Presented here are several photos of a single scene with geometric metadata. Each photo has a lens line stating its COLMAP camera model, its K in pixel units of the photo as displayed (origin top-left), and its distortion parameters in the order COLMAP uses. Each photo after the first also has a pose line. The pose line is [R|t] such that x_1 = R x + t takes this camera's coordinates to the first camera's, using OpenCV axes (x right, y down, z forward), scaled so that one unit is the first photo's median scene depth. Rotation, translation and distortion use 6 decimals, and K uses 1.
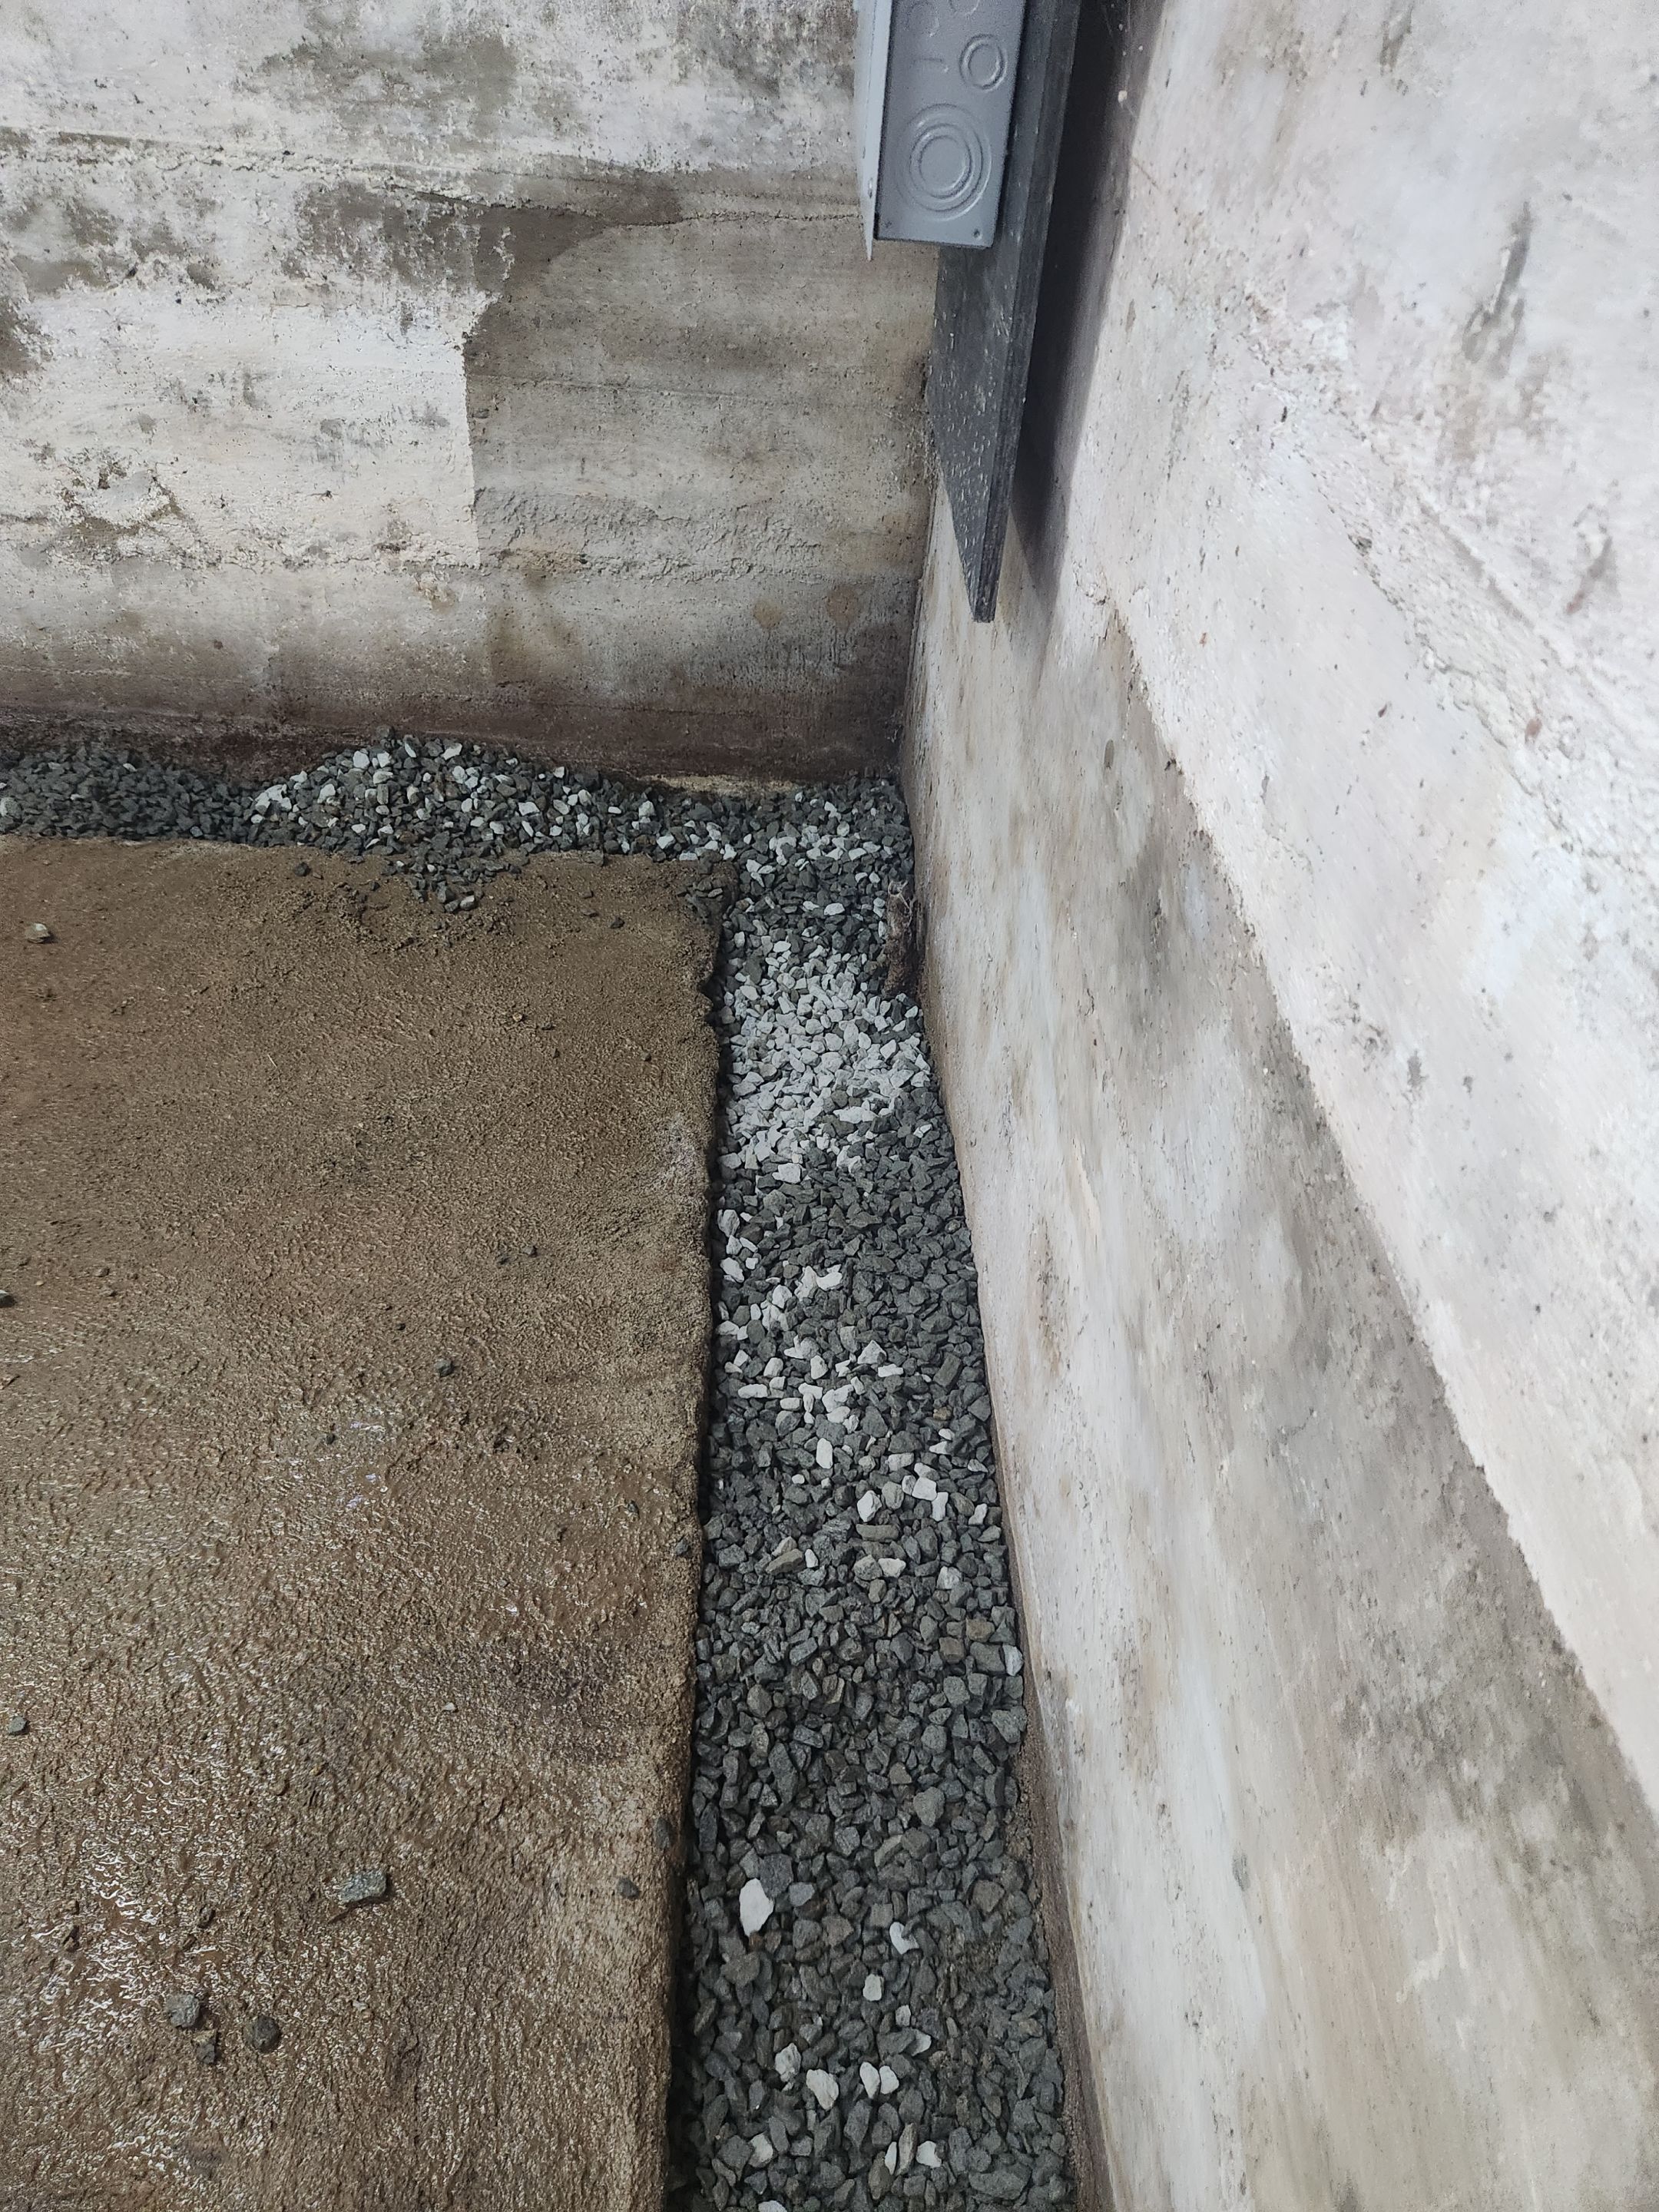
lens RADIAL K [[1418.0, 0, 829.5], [0, 1418.0, 1106.0], [0, 0, 1]] dist [-0.003499, -0.004287]
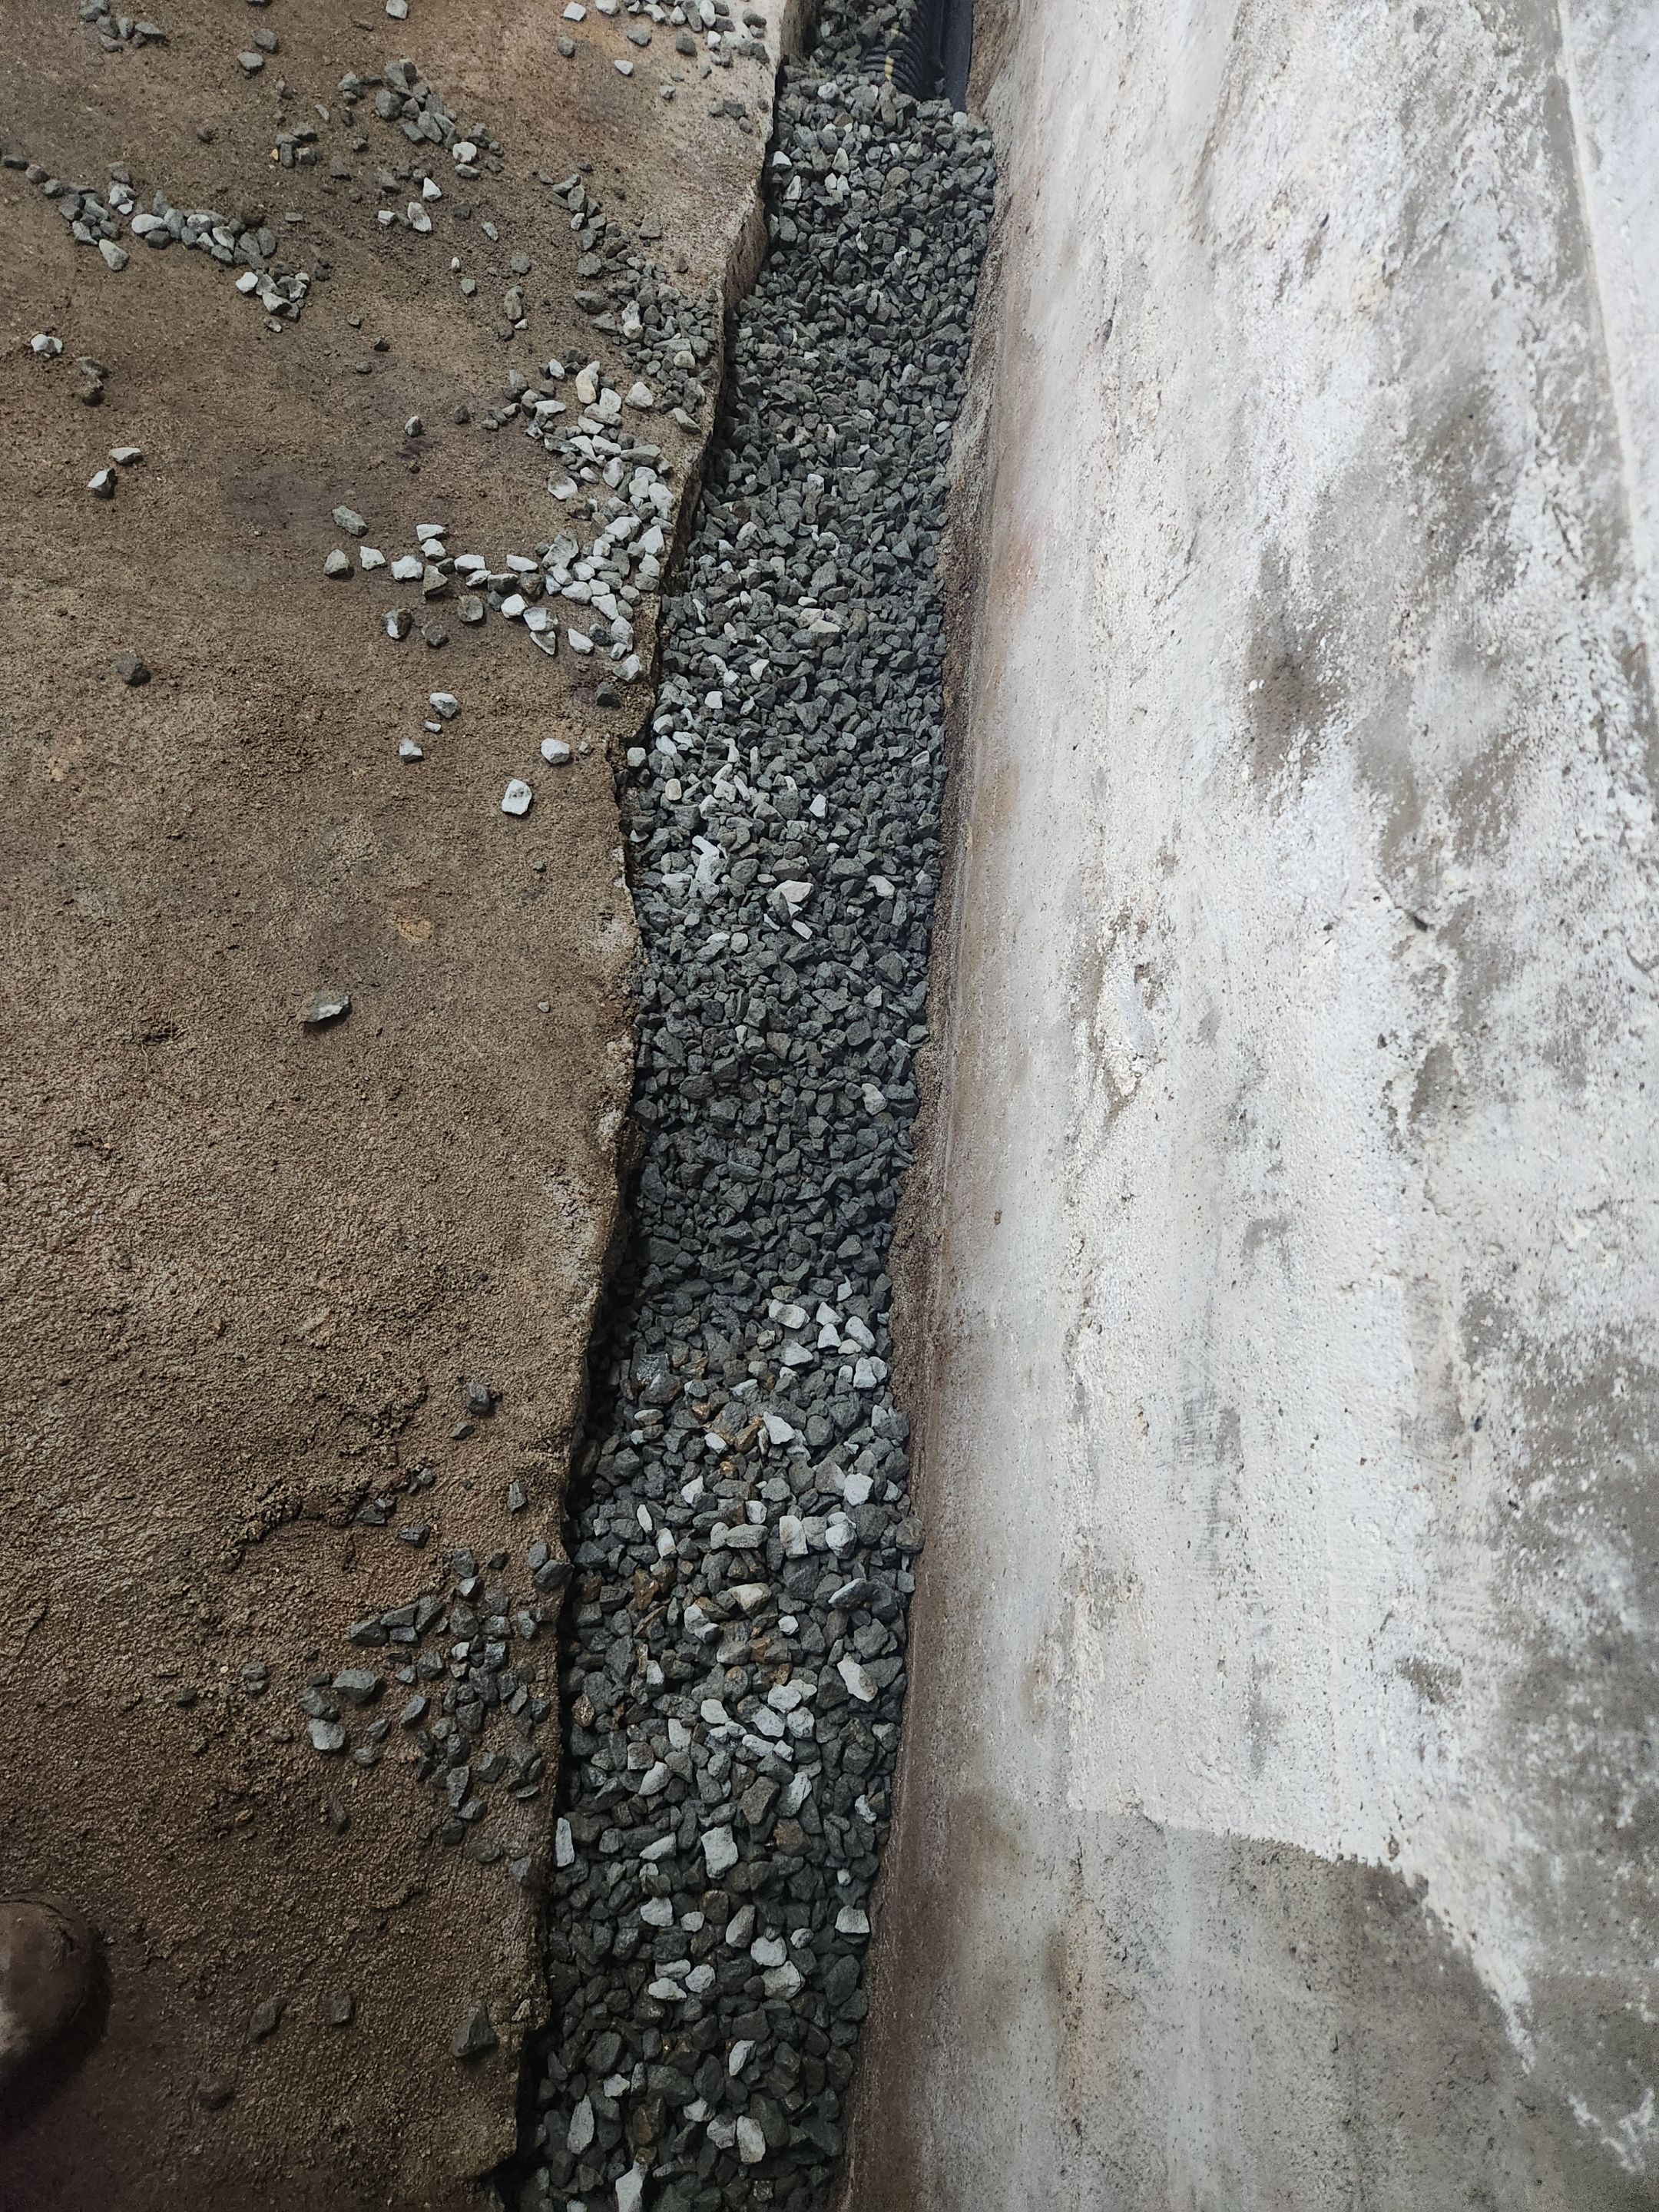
lens RADIAL K [[1434.9, 0, 852.5], [0, 1434.9, 1098.0], [0, 0, 1]] dist [0.085055, -0.074497]
pose [[-0.107225, 0.870707, -0.479971, -0.240548], [-0.888512, 0.132712, 0.439243, -0.593947], [0.446150, 0.473558, 0.759403, 0.633735]]
